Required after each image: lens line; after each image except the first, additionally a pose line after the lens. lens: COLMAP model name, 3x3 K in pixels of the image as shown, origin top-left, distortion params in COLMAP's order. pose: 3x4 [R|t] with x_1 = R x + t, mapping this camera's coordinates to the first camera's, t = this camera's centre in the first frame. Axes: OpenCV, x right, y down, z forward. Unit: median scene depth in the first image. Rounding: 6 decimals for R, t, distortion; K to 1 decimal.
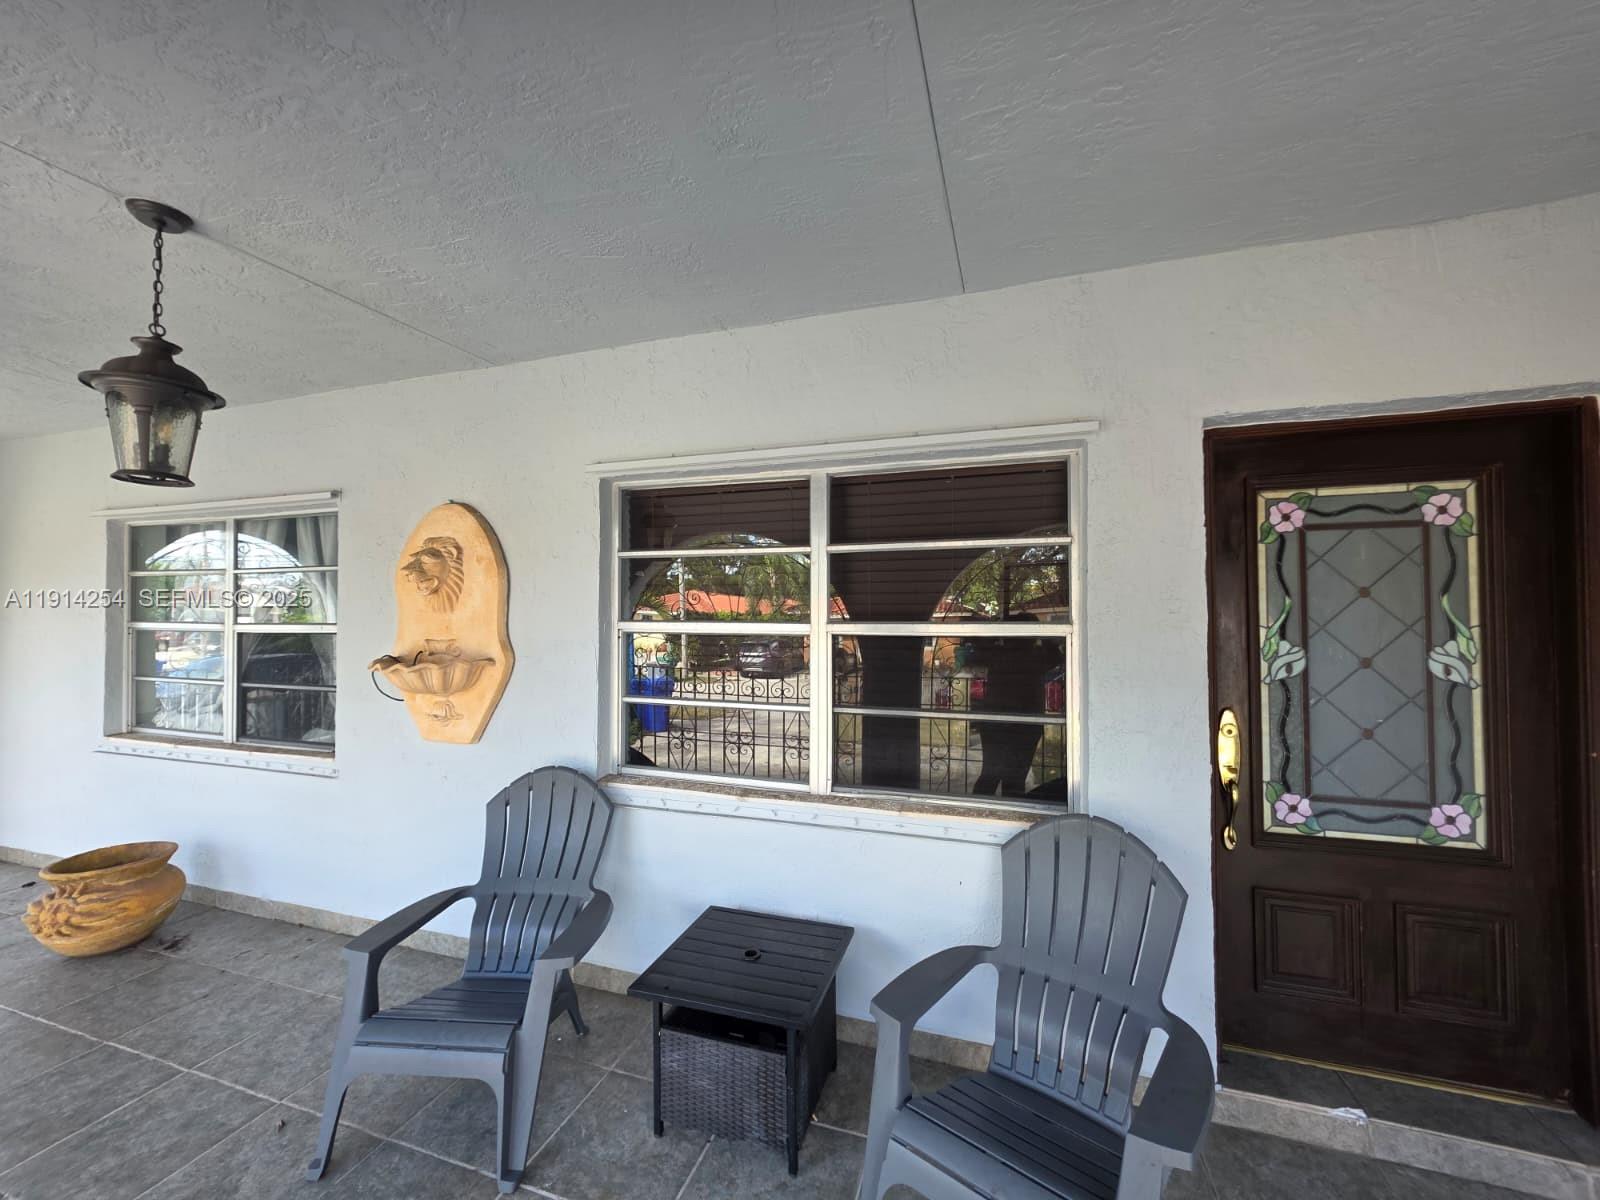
lens RADIAL K [[640.2, 0, 795.2], [0, 640.2, 602.5], [0, 0, 1]] dist [0.001907, 0.001533]
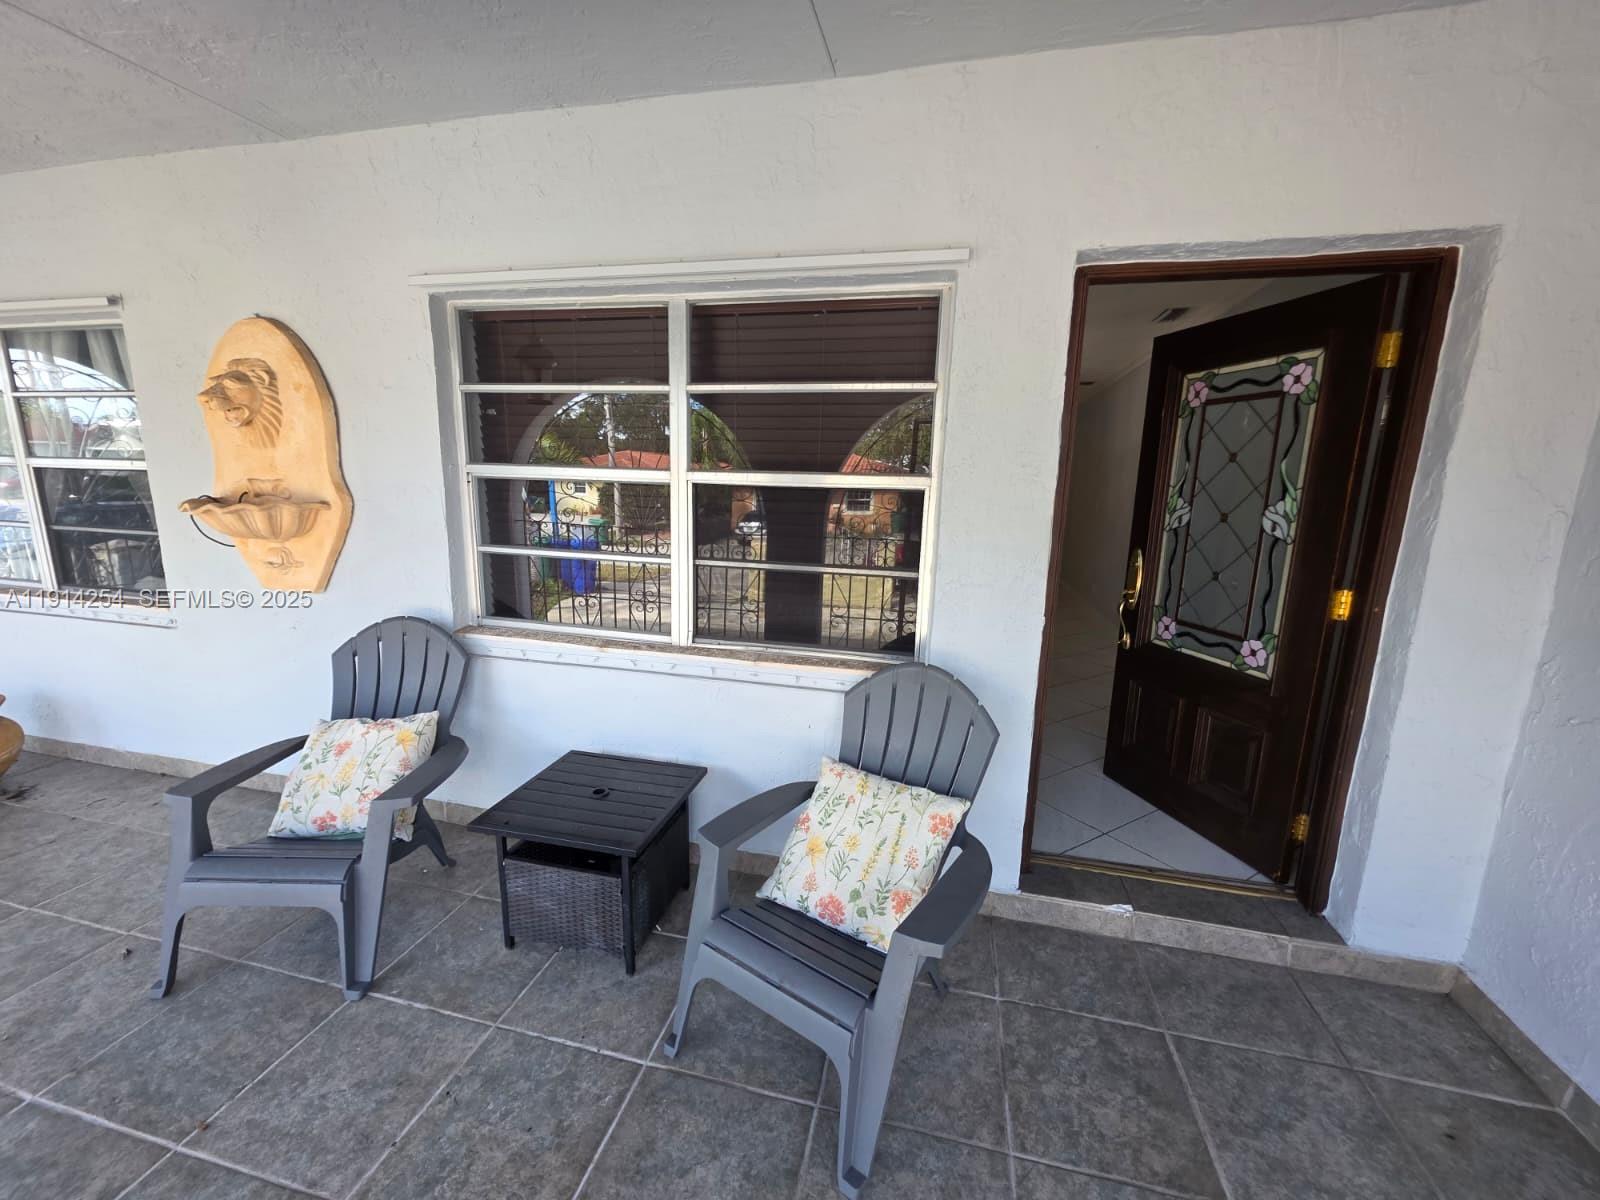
lens RADIAL K [[640.2, 0, 795.2], [0, 640.2, 602.5], [0, 0, 1]] dist [0.001907, 0.001533]
pose [[0.995927, 0.010881, 0.089499, 0.135057], [-0.029105, 0.978343, 0.204935, 0.025976], [-0.085331, -0.206705, 0.974675, 0.027480]]
